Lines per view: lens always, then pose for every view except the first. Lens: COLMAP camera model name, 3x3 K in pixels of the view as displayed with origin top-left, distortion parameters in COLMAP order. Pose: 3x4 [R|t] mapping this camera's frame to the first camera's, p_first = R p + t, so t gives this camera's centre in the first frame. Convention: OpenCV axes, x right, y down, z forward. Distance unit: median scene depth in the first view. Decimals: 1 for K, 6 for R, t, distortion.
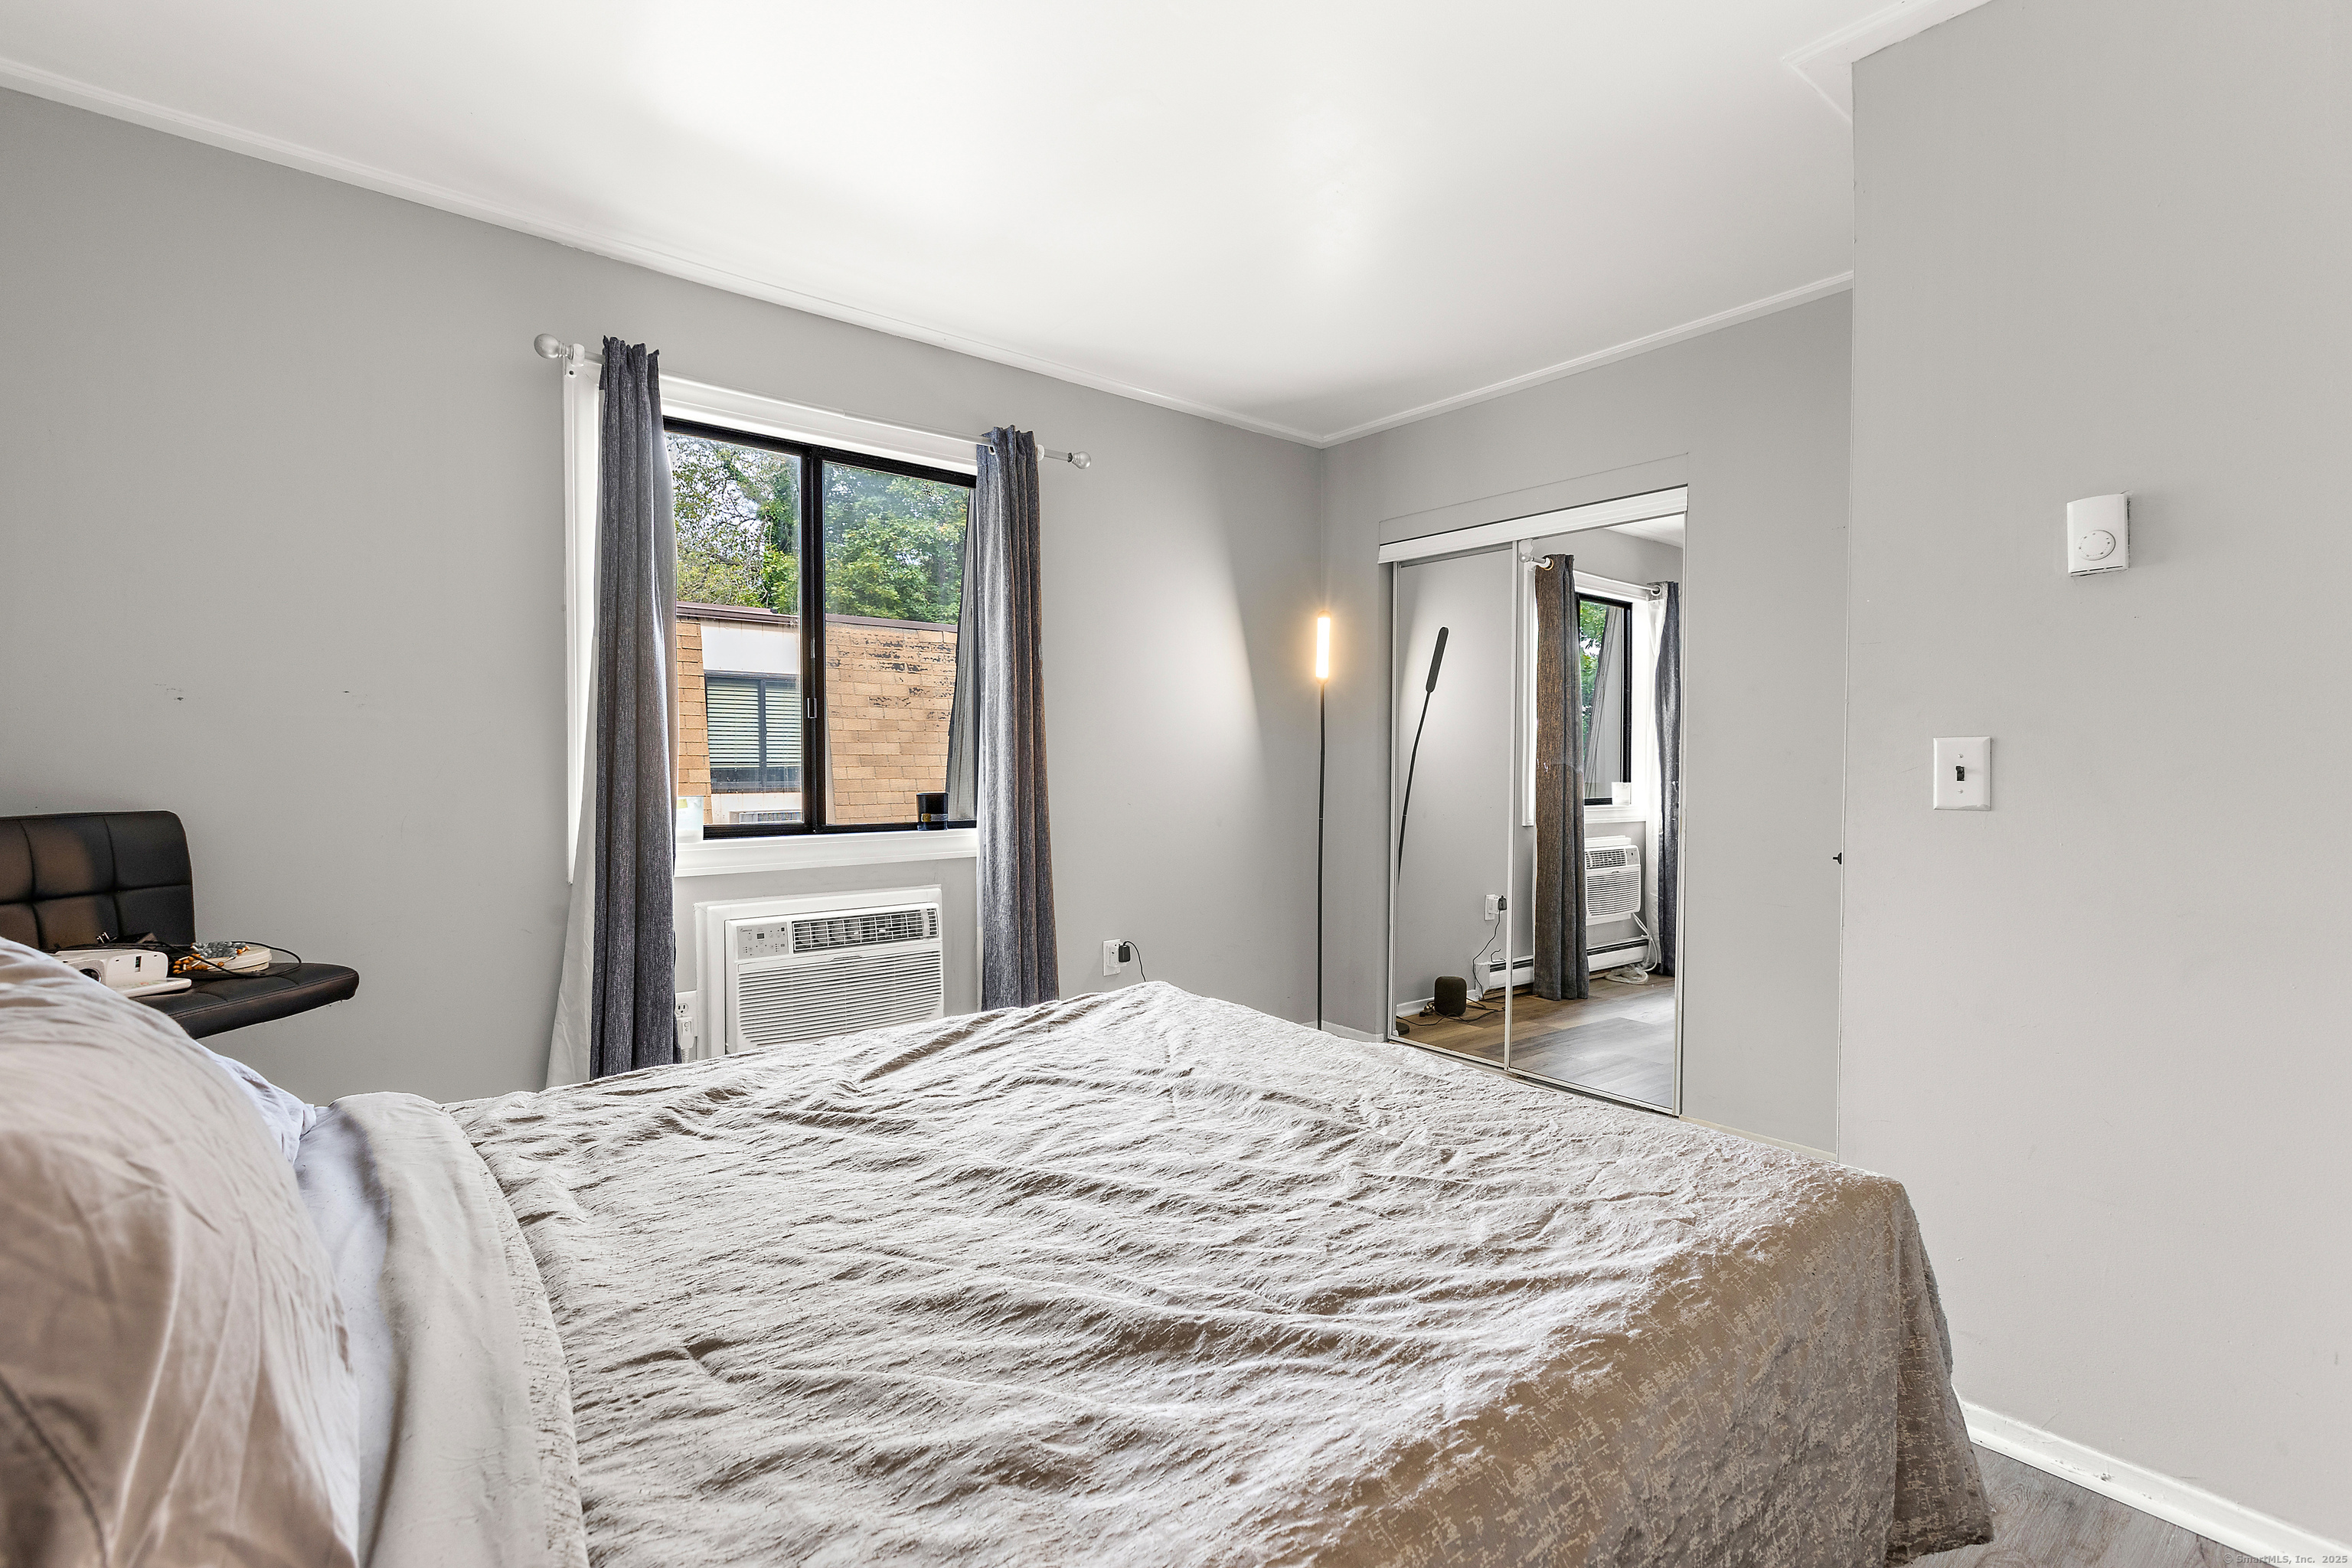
lens RADIAL K [[1053.1, 0, 1168.3], [0, 1053.1, 787.3], [0, 0, 1]] dist [0.002406, -0.000738]
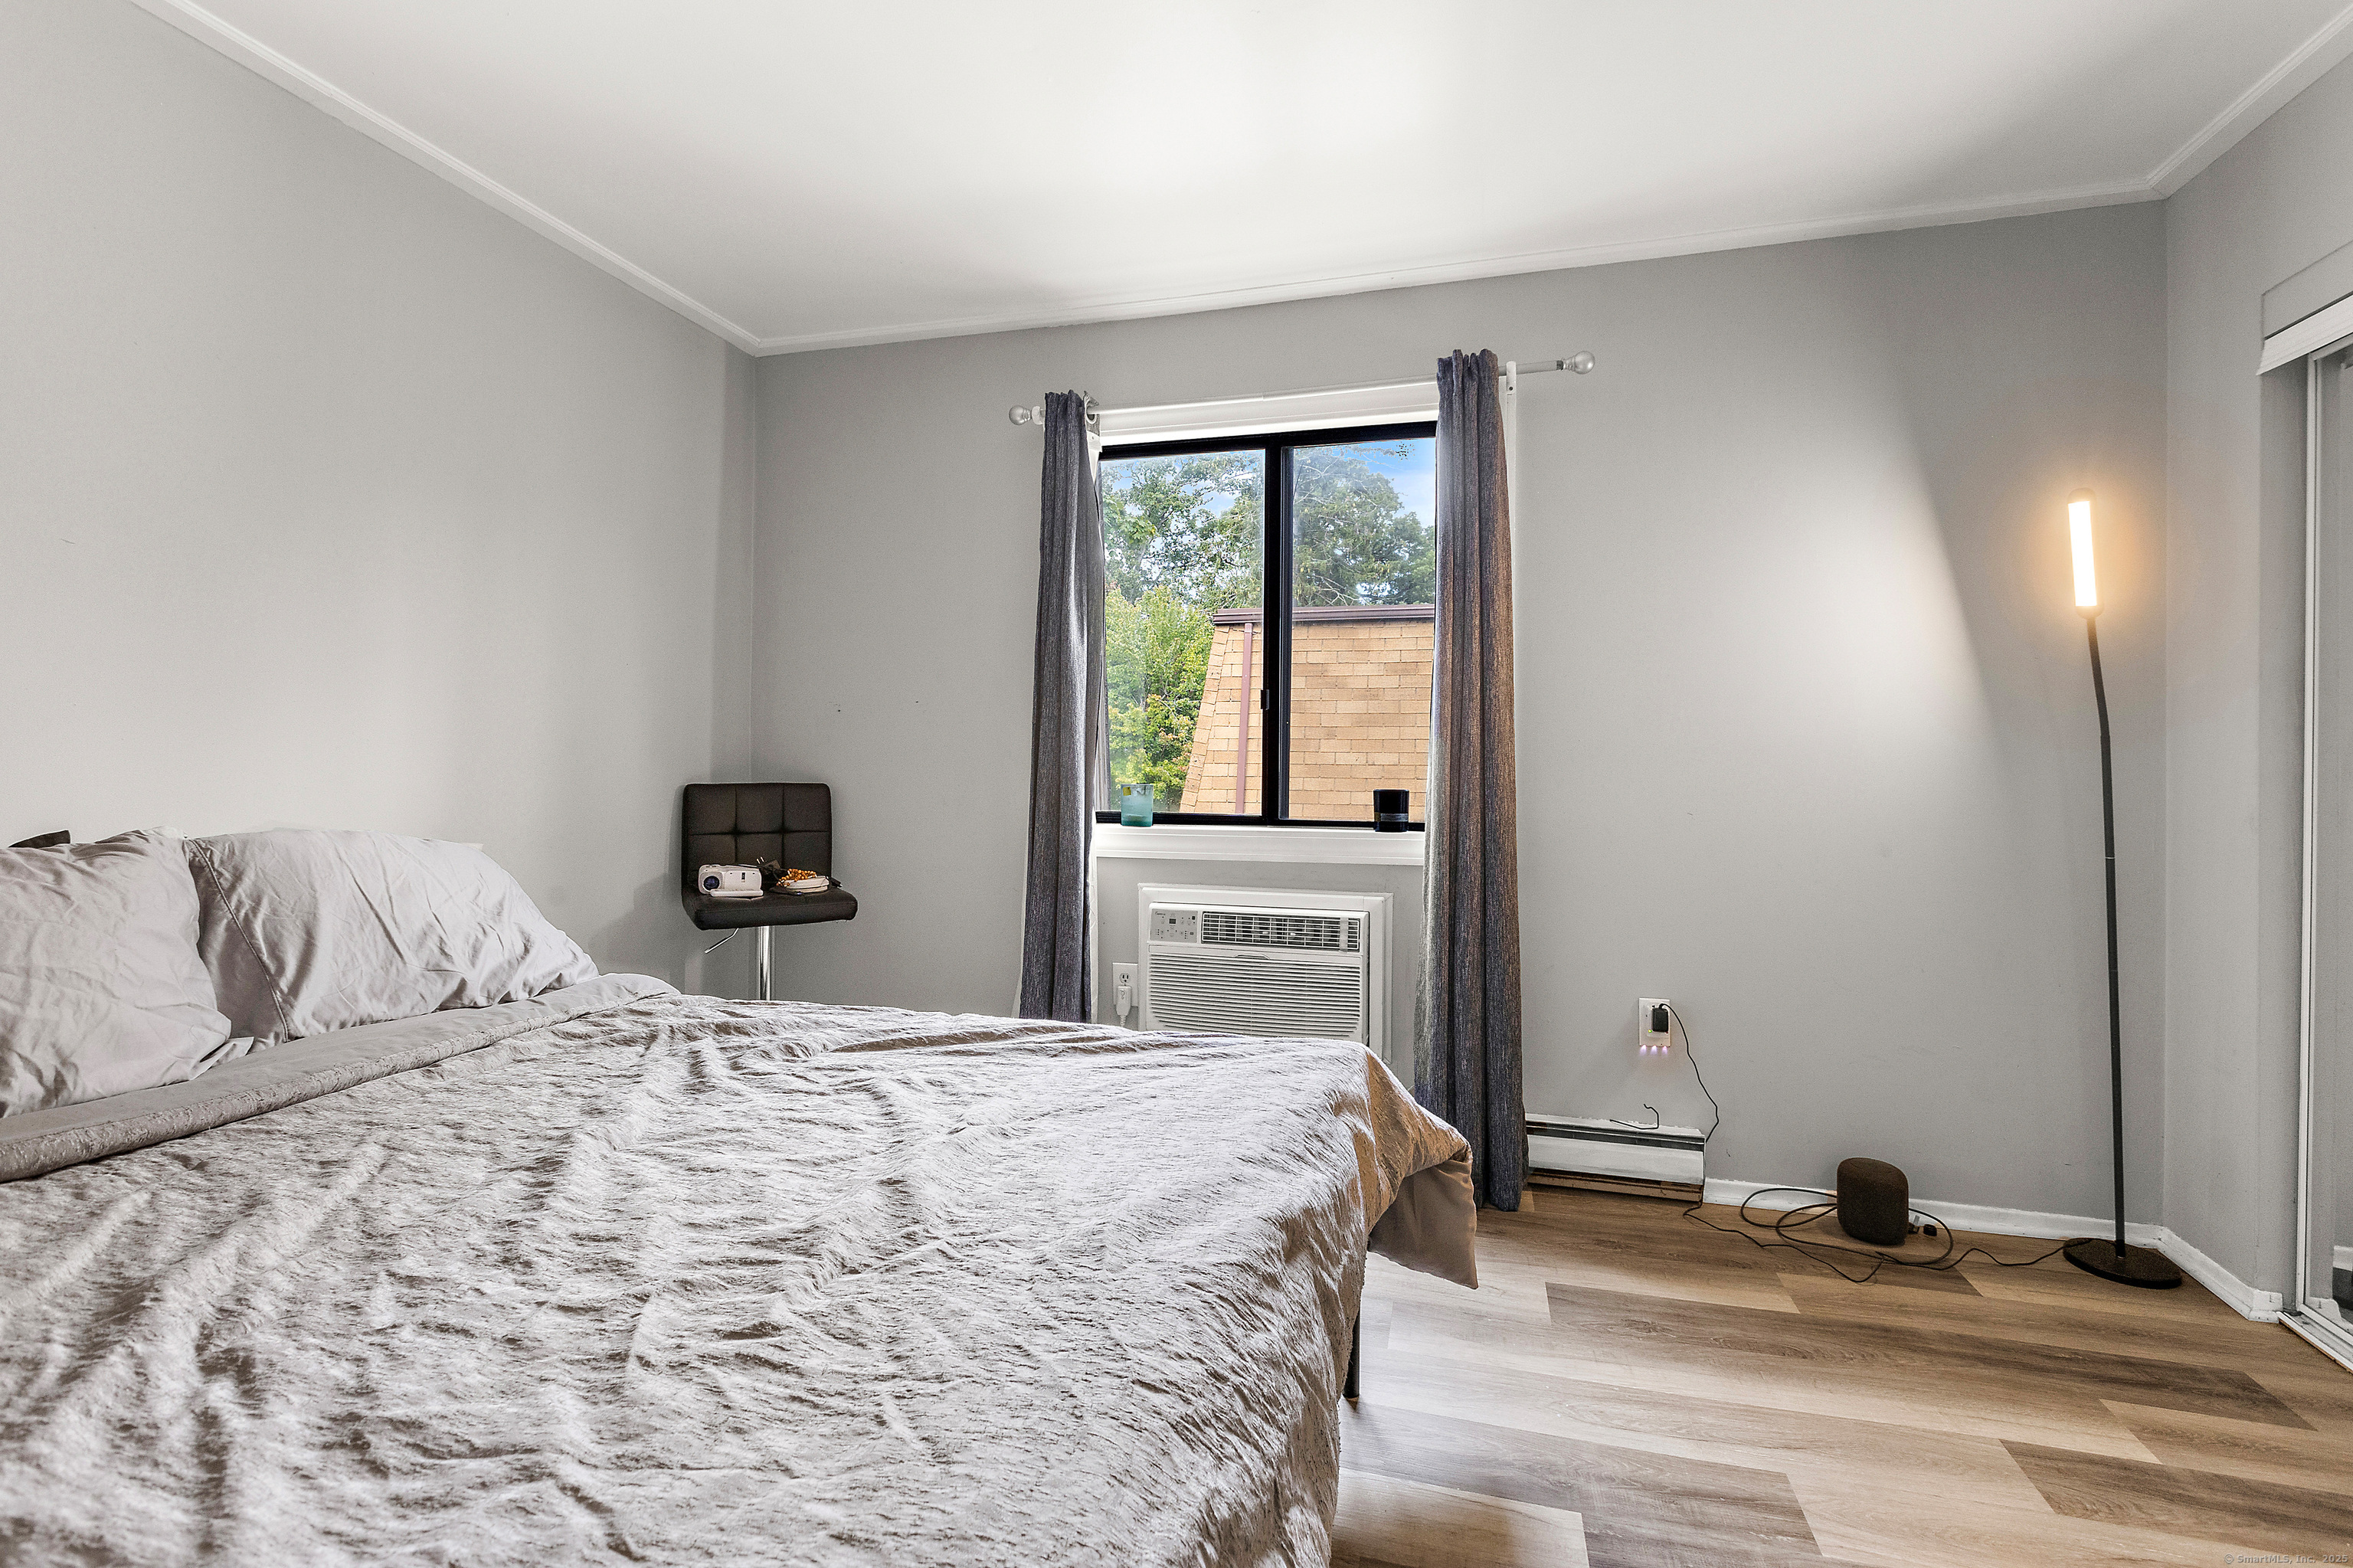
lens RADIAL K [[1053.6, 0, 1175.1], [0, 1053.6, 765.2], [0, 0, 1]] dist [0.002406, -0.000738]
pose [[0.582990, 0.008410, -0.812436, 0.651470], [-0.025210, 0.999652, -0.007742, -0.006655], [0.812088, 0.024995, 0.582999, 0.557418]]
